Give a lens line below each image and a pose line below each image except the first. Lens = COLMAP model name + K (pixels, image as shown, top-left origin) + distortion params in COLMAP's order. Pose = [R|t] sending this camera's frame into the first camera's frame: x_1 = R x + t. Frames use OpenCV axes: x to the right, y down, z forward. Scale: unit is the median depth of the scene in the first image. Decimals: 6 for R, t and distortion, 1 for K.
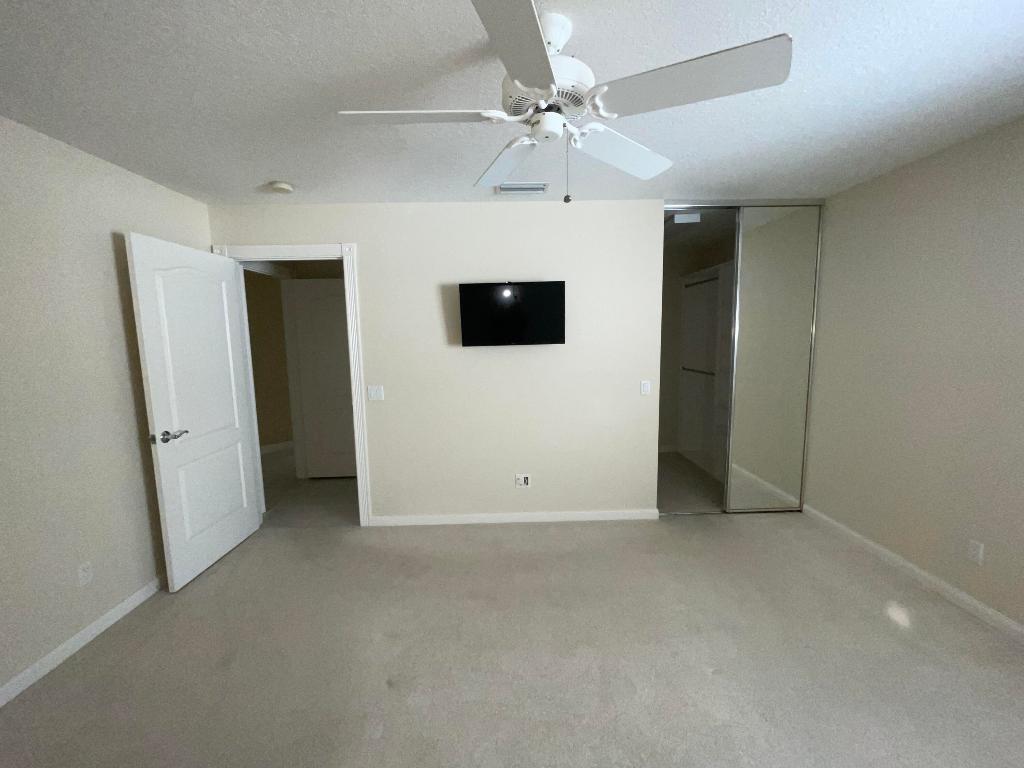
lens RADIAL K [[417.4, 0, 512.0], [0, 417.4, 384.0], [0, 0, 1]] dist [-0.003709, 0.000429]
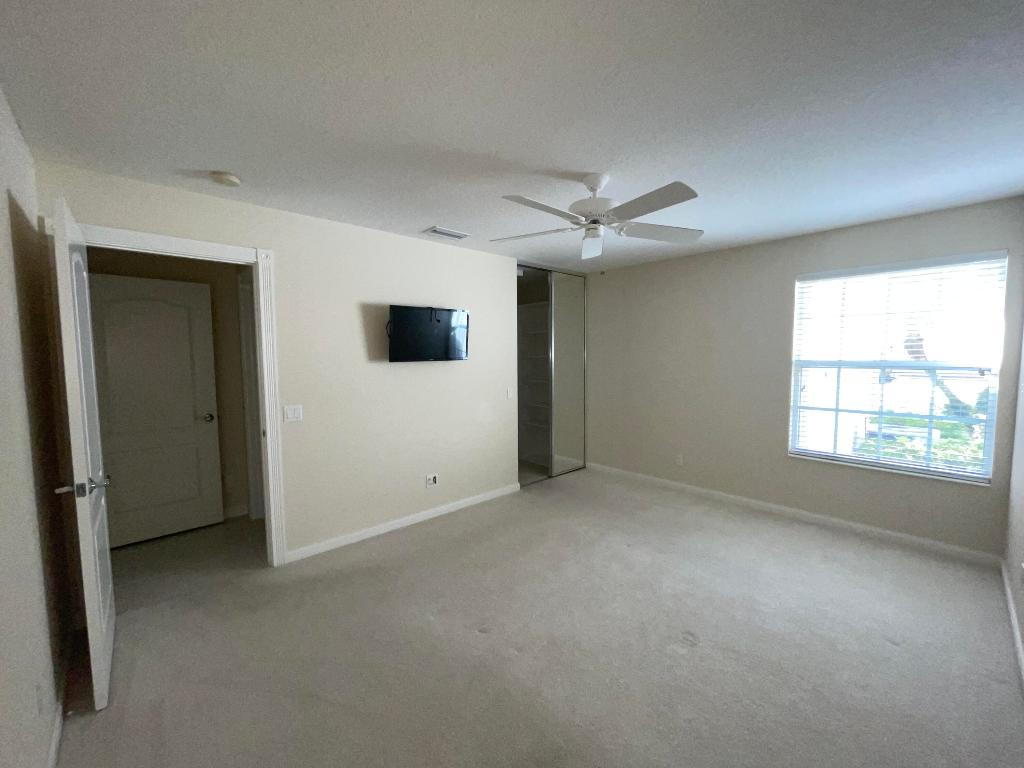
lens RADIAL K [[417.4, 0, 512.0], [0, 417.4, 384.0], [0, 0, 1]] dist [-0.003709, 0.000429]
pose [[0.746946, -0.034713, 0.663978, -0.576928], [0.070602, 0.997131, -0.027294, 0.017258], [-0.661126, 0.067266, 0.747254, -0.013521]]
